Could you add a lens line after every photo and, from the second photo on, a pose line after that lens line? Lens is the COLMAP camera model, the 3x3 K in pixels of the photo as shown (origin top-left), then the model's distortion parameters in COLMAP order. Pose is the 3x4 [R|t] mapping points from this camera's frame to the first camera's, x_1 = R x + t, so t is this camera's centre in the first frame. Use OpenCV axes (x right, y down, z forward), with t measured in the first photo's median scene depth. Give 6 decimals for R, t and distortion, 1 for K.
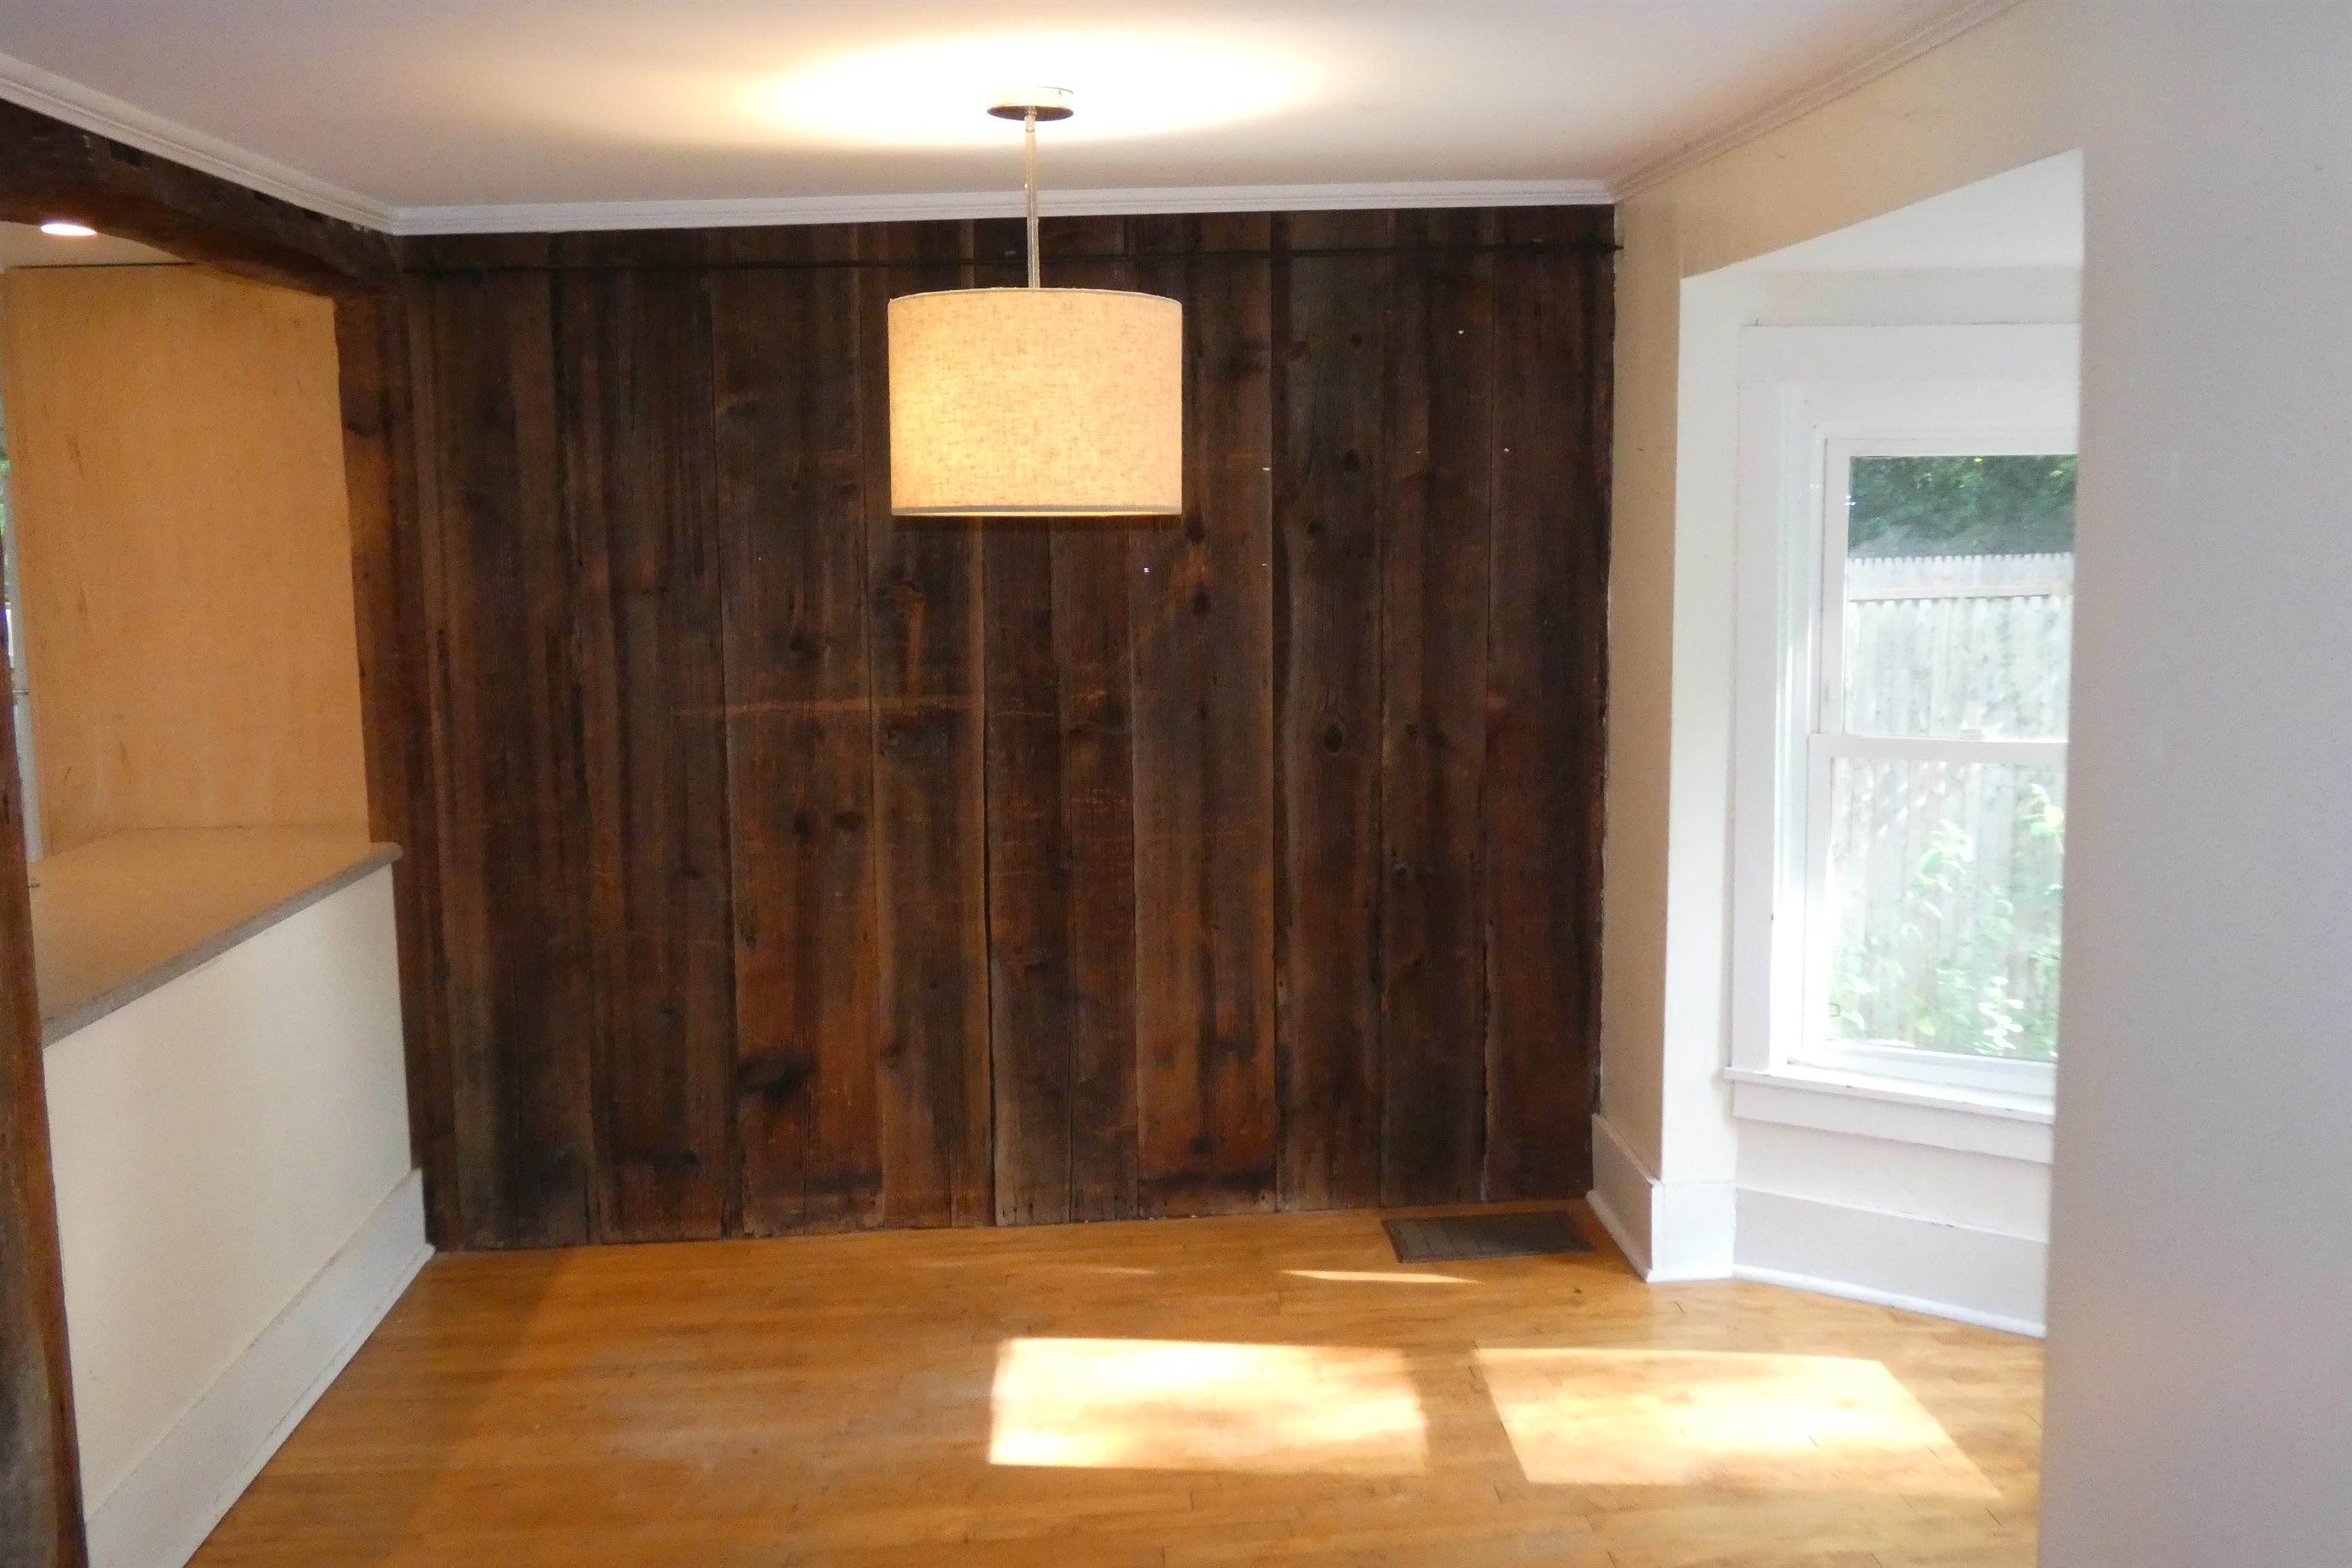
lens RADIAL K [[2248.2, 0, 1162.7], [0, 2248.2, 783.3], [0, 0, 1]] dist [0.003349, 0.000000]
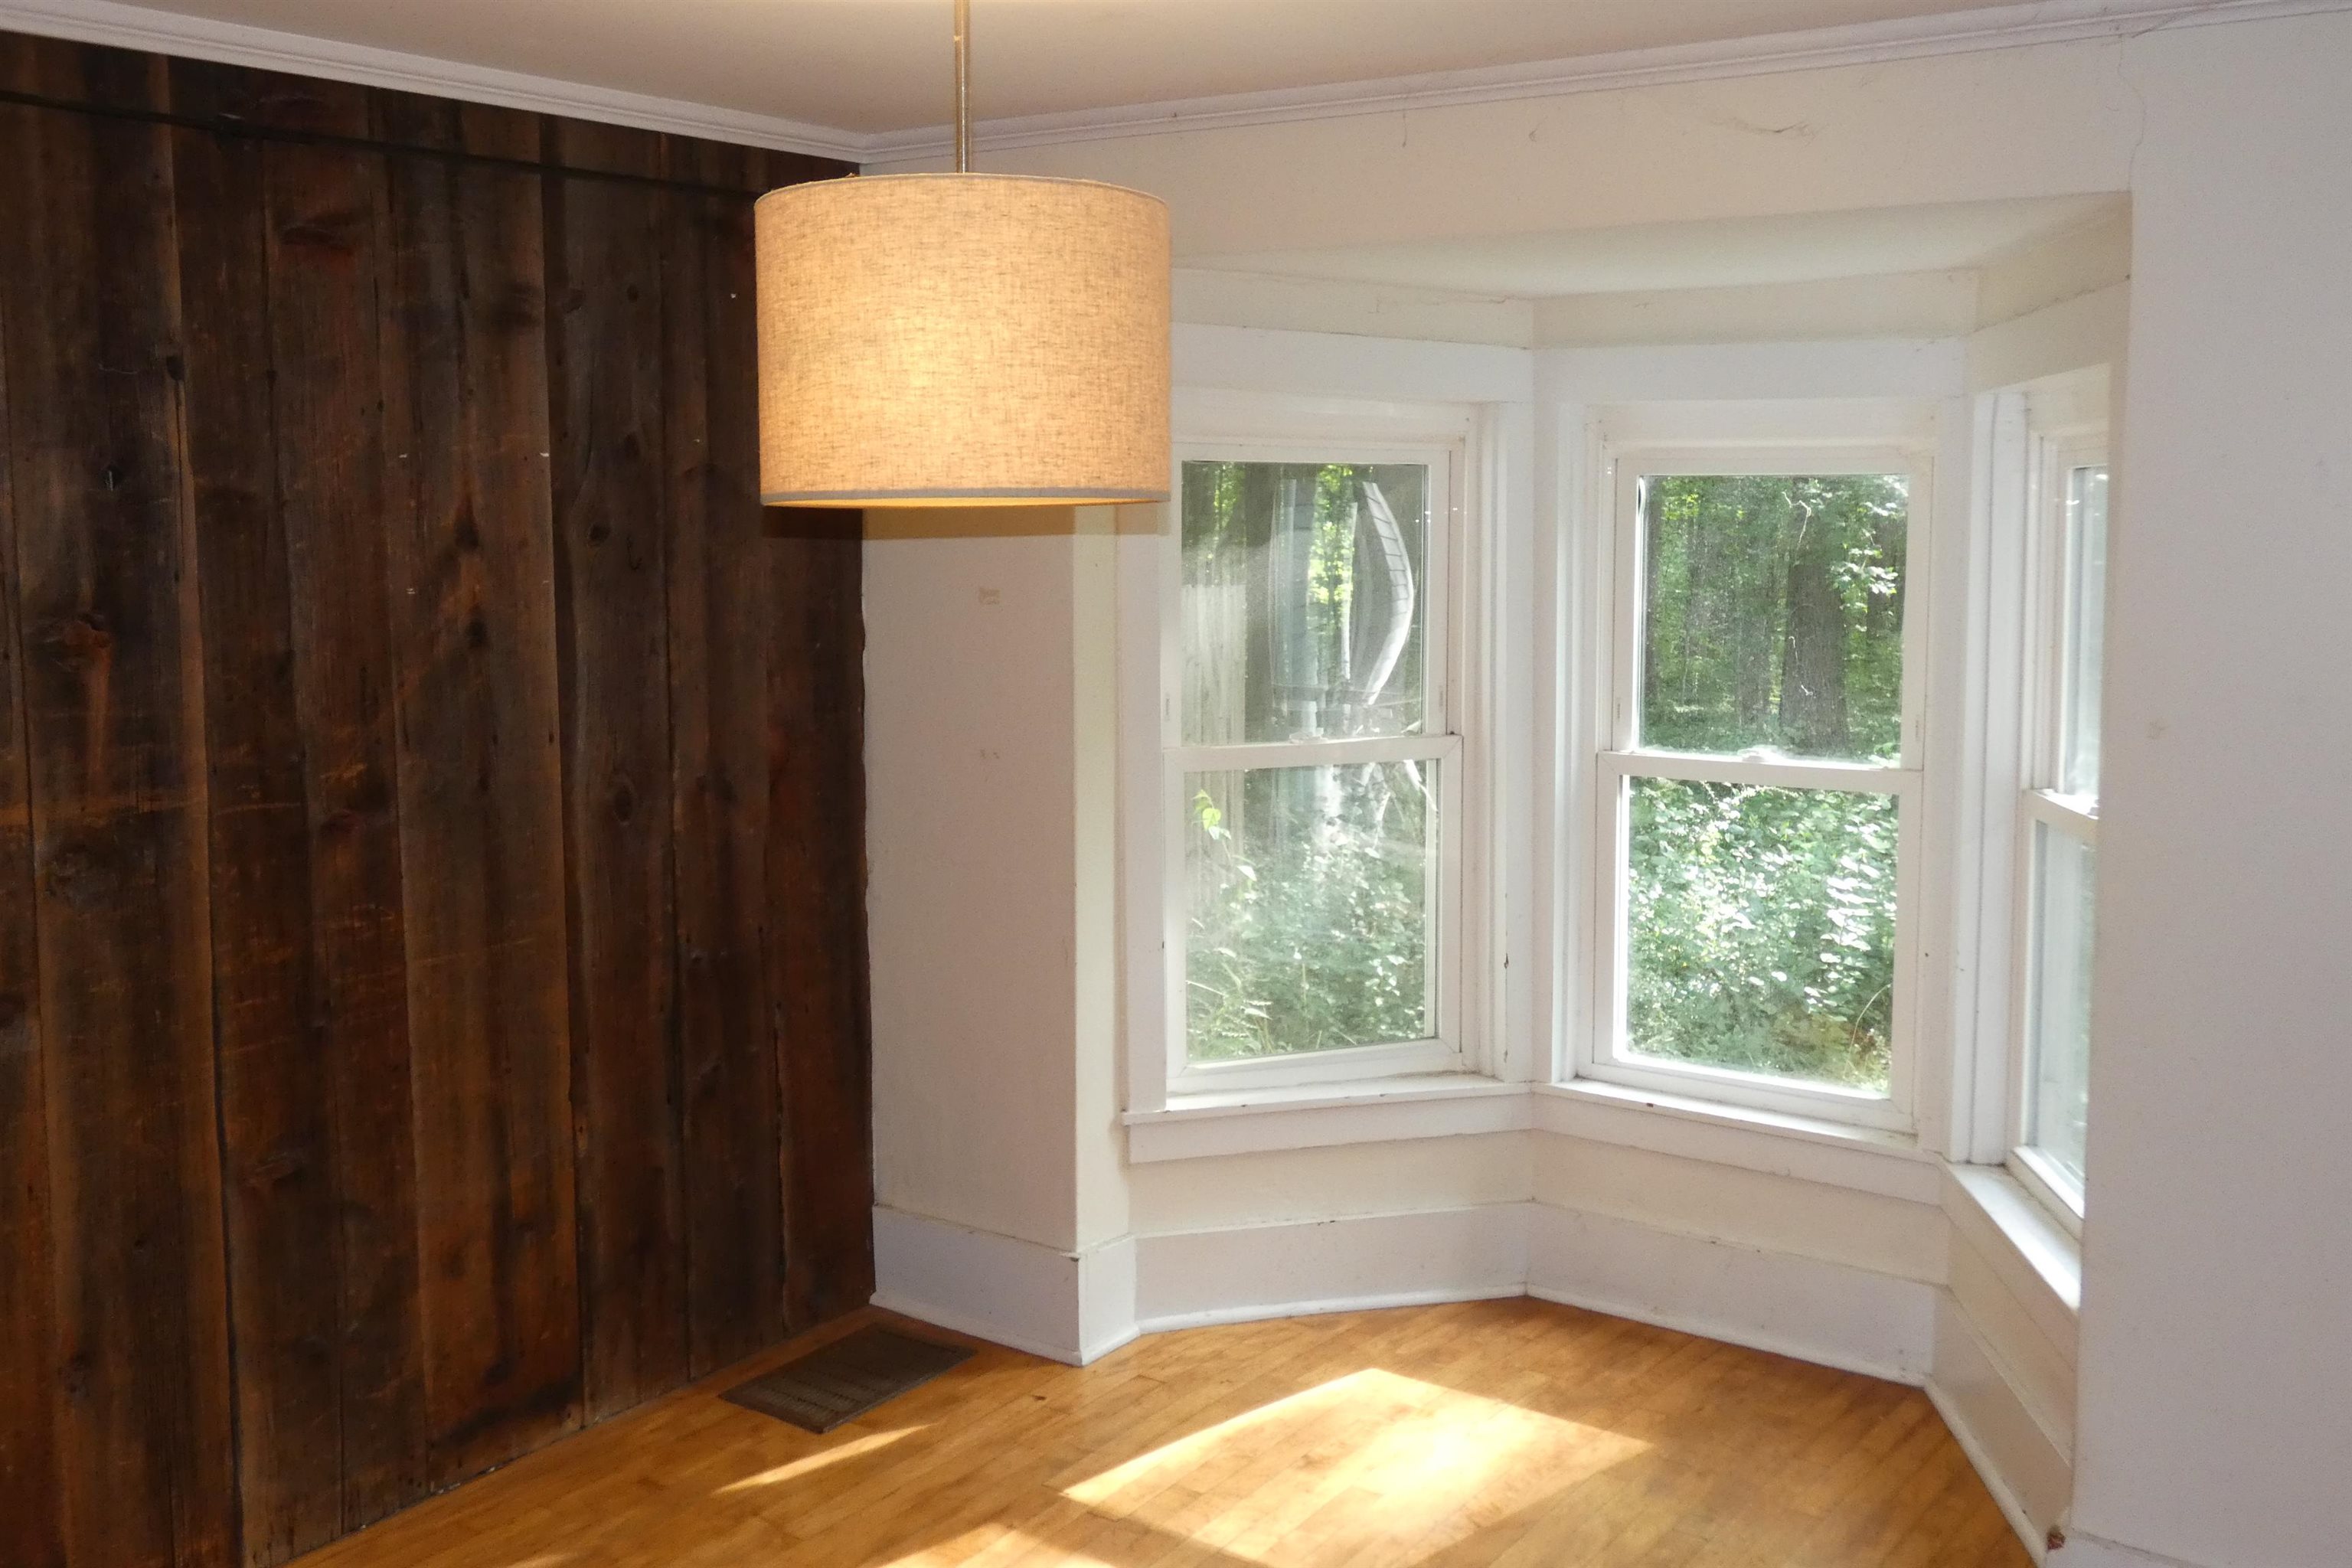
lens RADIAL K [[2248.2, 0, 1176.2], [0, 2248.2, 778.8], [0, 0, 1]] dist [0.003349, 0.000000]
pose [[0.612582, -0.080605, 0.786286, -0.421462], [0.091238, 0.995348, 0.030955, -0.035265], [-0.785124, 0.052777, 0.617086, 0.370965]]
